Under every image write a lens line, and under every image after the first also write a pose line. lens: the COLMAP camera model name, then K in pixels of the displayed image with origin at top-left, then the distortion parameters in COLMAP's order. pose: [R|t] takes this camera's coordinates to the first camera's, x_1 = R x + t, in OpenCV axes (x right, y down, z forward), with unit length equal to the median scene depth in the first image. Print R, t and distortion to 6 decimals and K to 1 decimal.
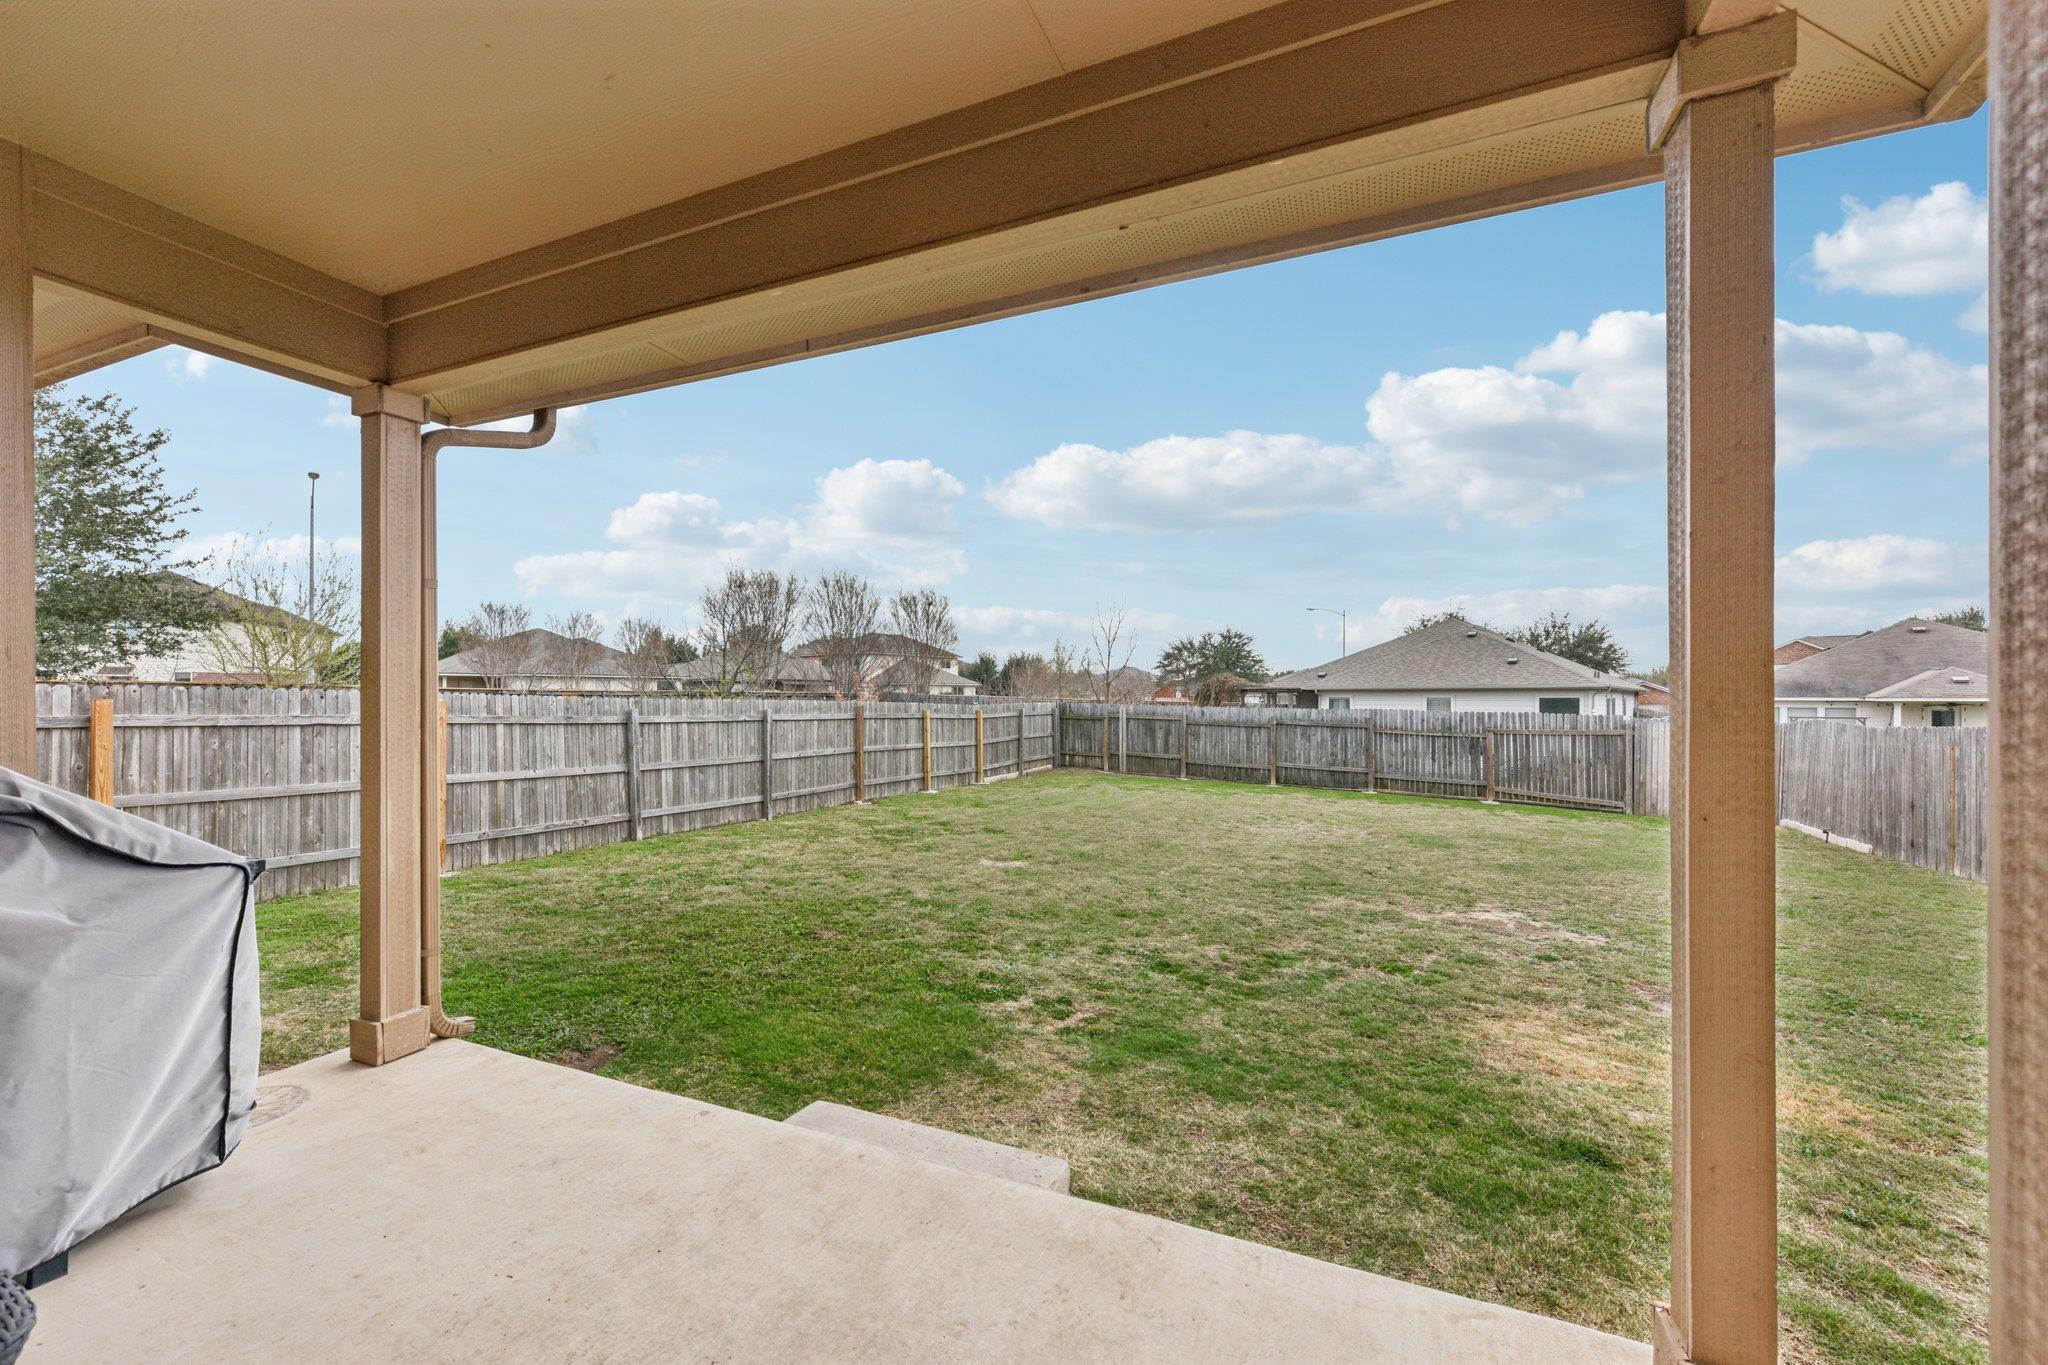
lens RADIAL K [[805.0, 0, 1029.9], [0, 805.0, 702.8], [0, 0, 1]] dist [0.004014, -0.000200]
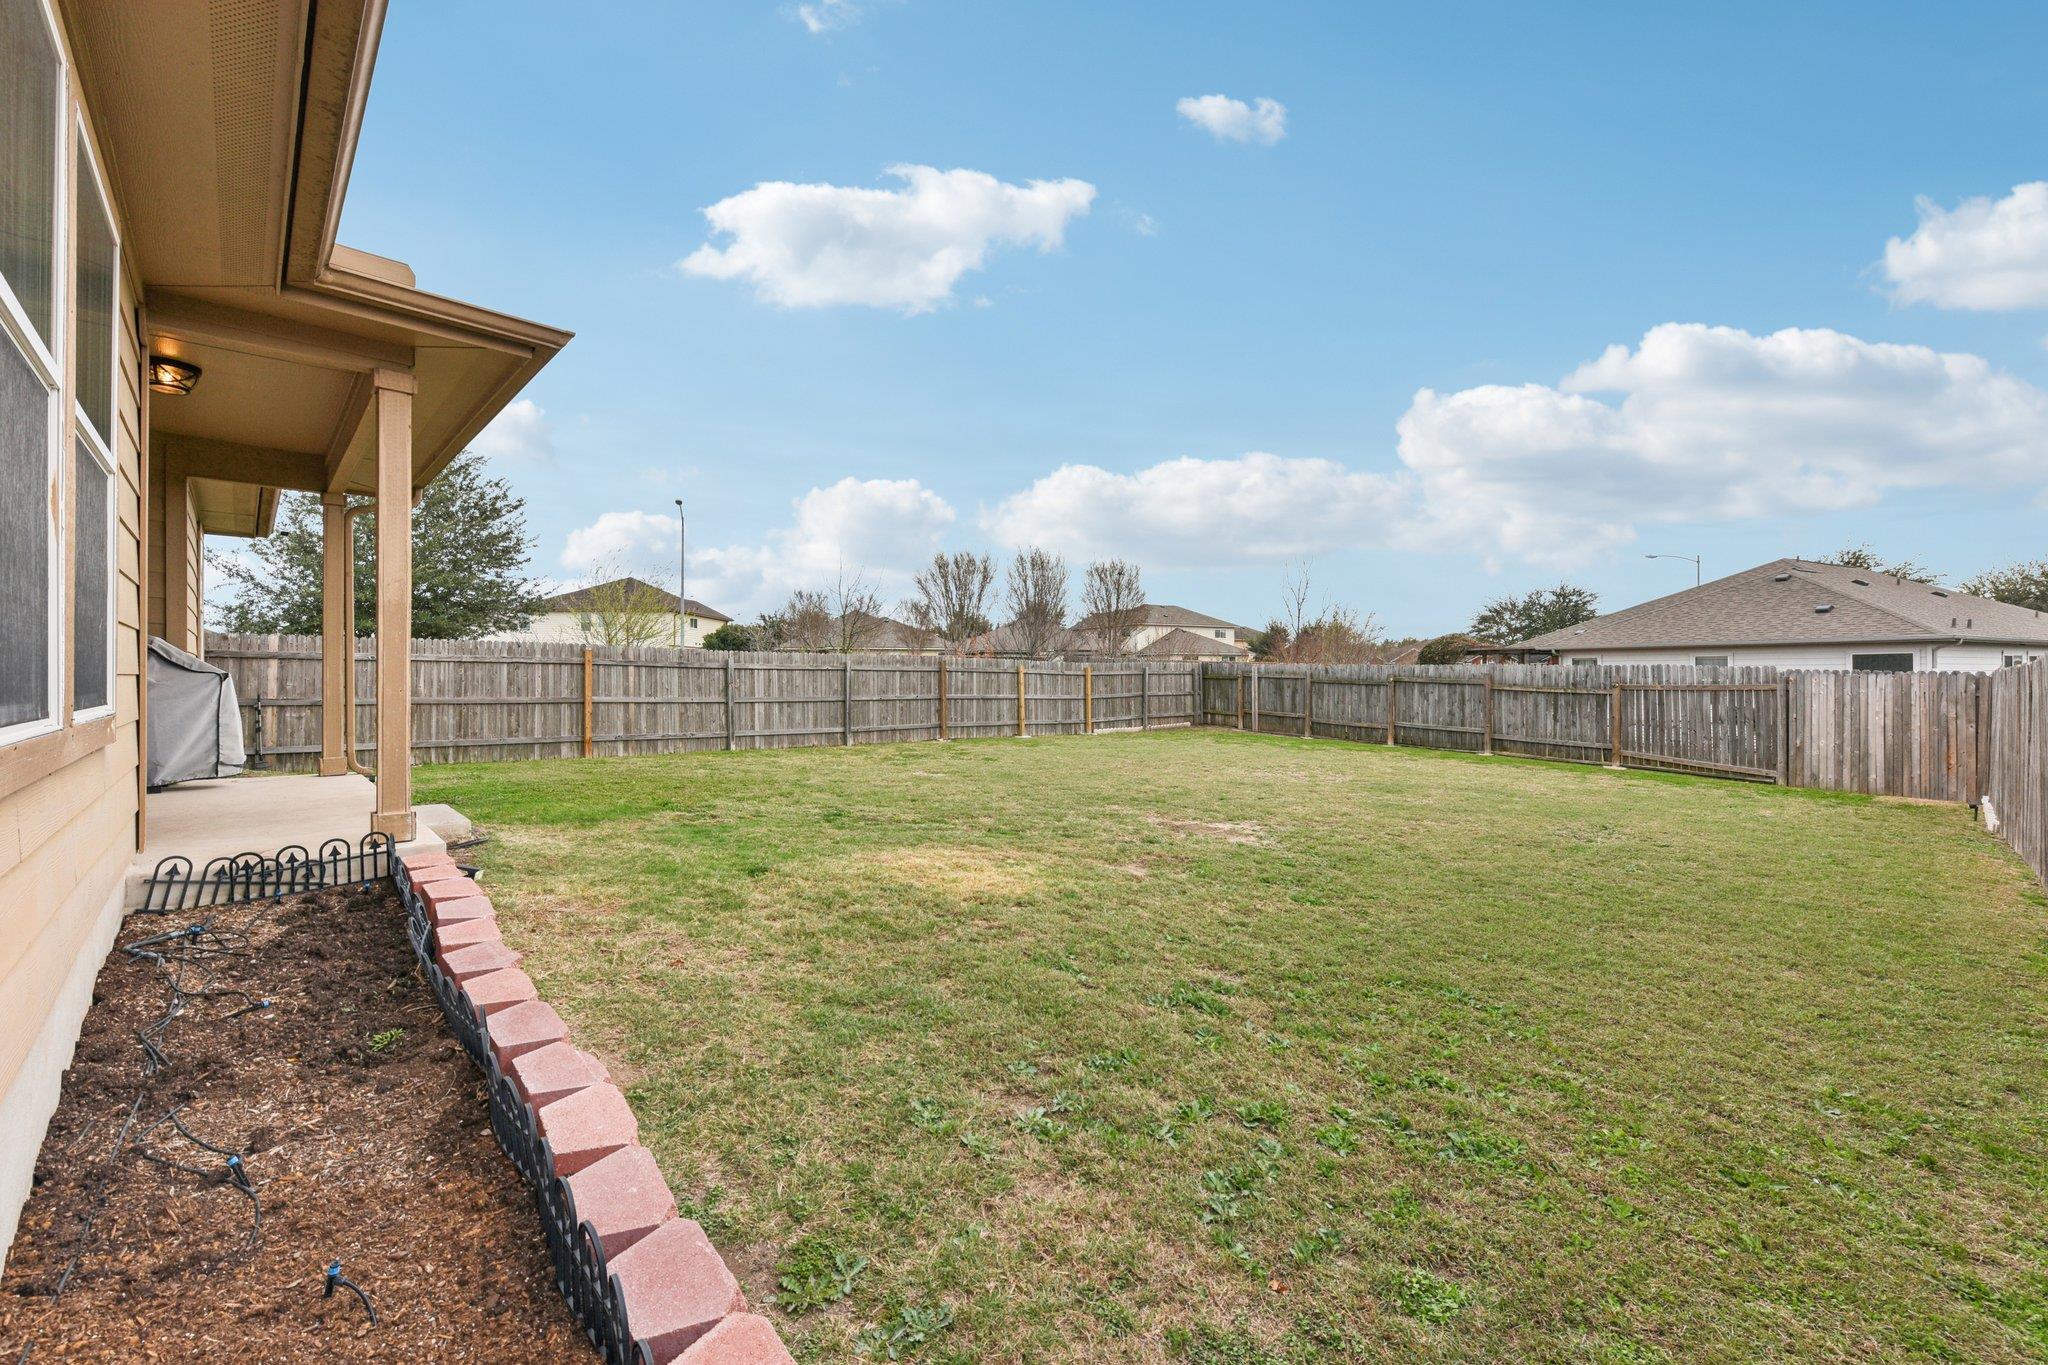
lens RADIAL K [[810.0, 0, 1025.5], [0, 810.0, 671.0], [0, 0, 1]] dist [0.001695, 0.000000]
pose [[0.921062, -0.002770, -0.389406, 0.335498], [0.000268, 0.999979, -0.006479, 0.024521], [0.389416, 0.005863, 0.921043, -0.066563]]
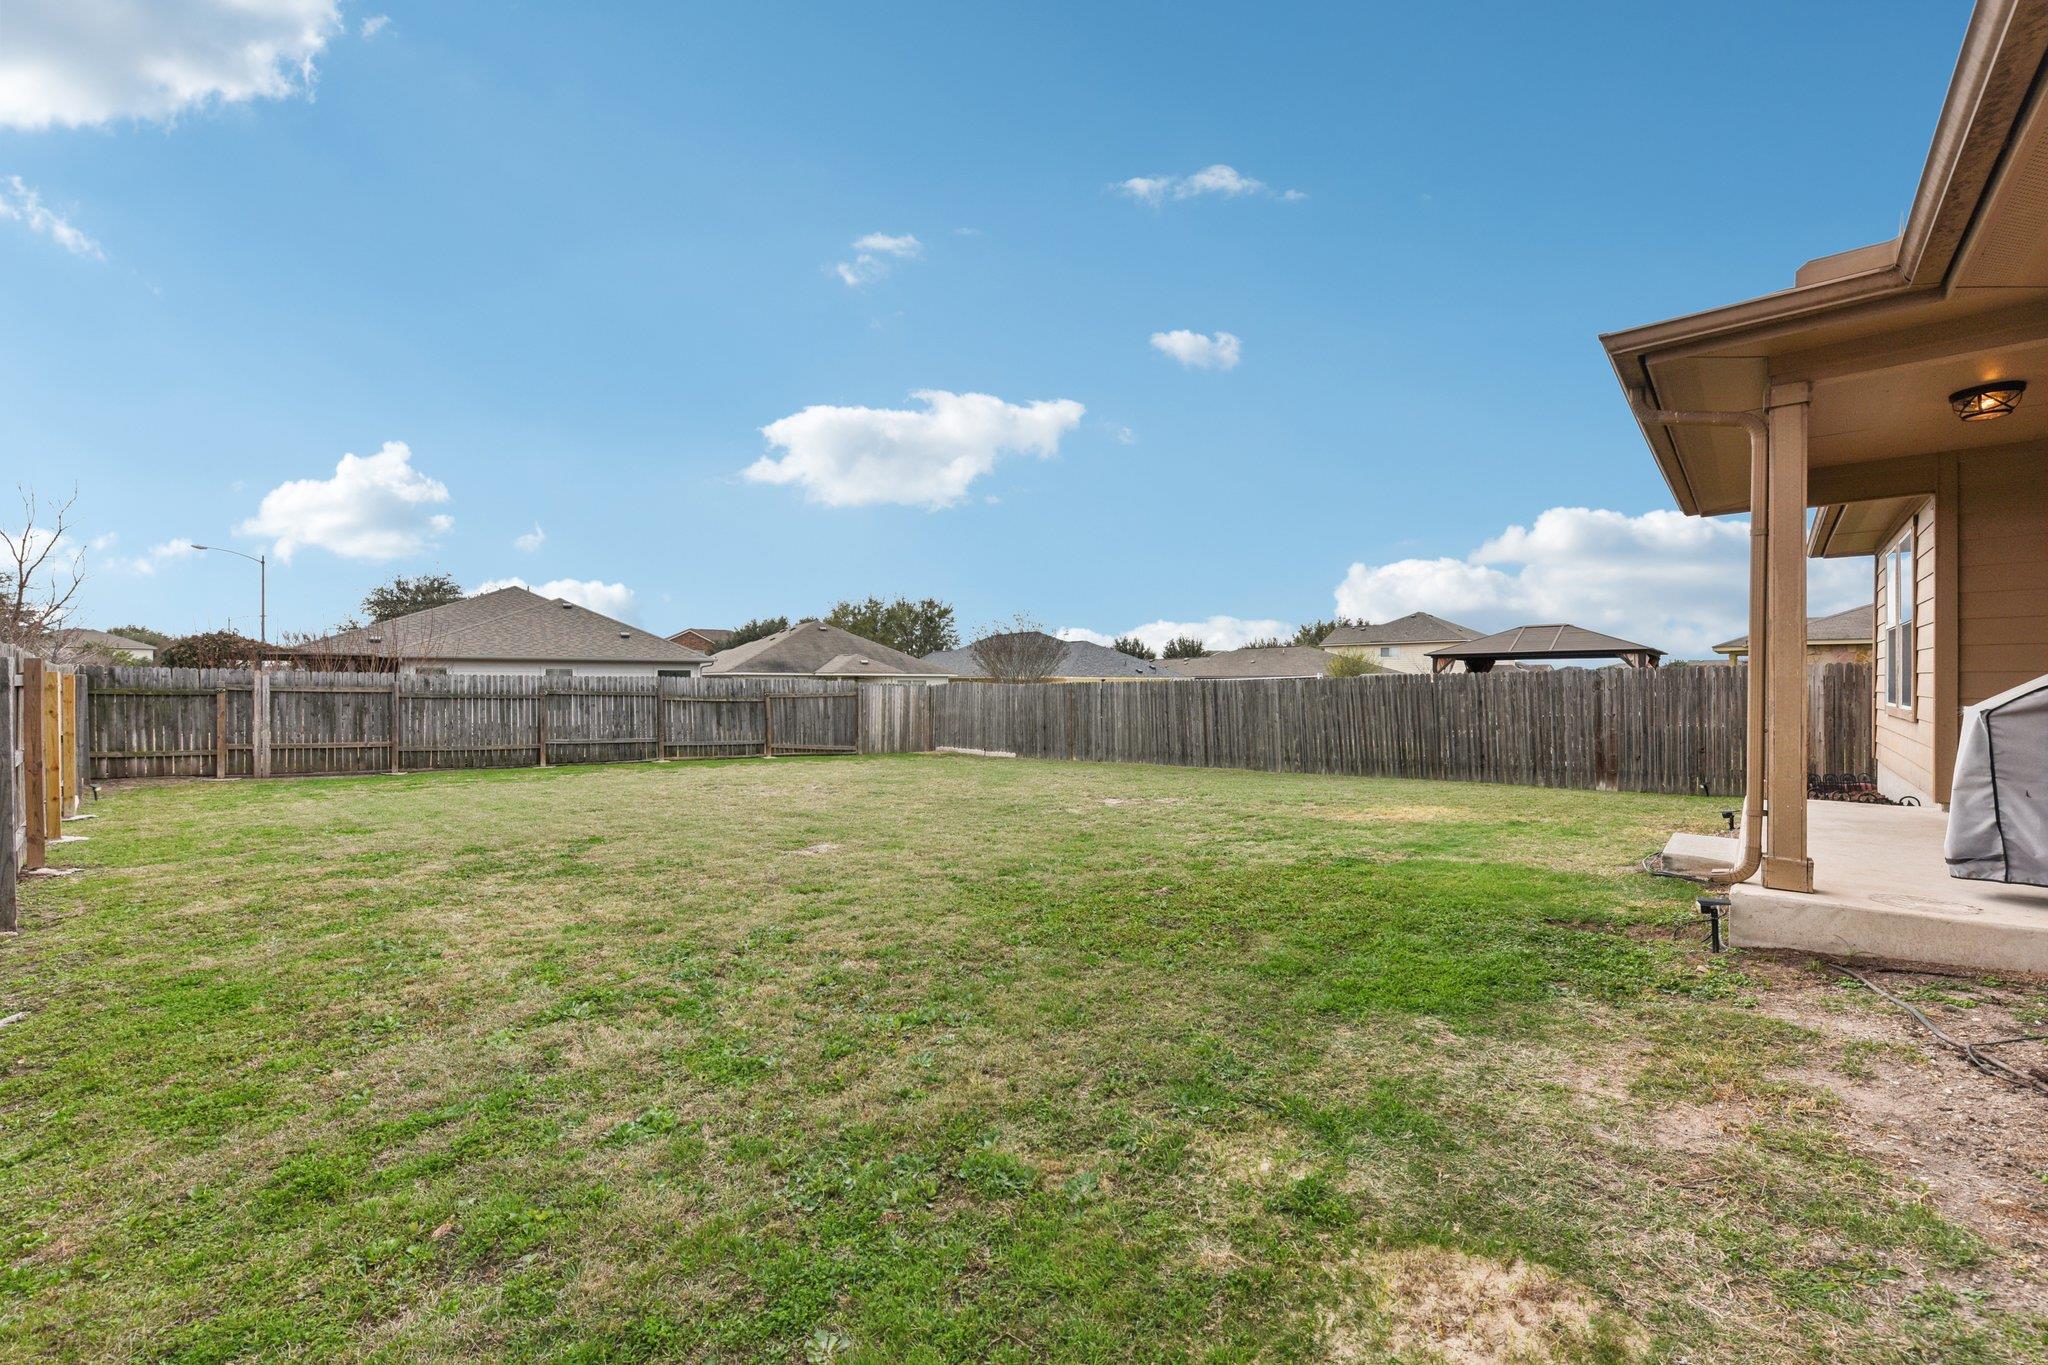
lens RADIAL K [[801.9, 0, 1031.5], [0, 801.9, 685.9], [0, 0, 1]] dist [0.001362, -0.000279]
pose [[0.315095, -0.006361, 0.949039, -0.403979], [0.001138, 0.999979, 0.006324, 0.015656], [-0.949059, -0.000913, 0.315096, 0.300515]]
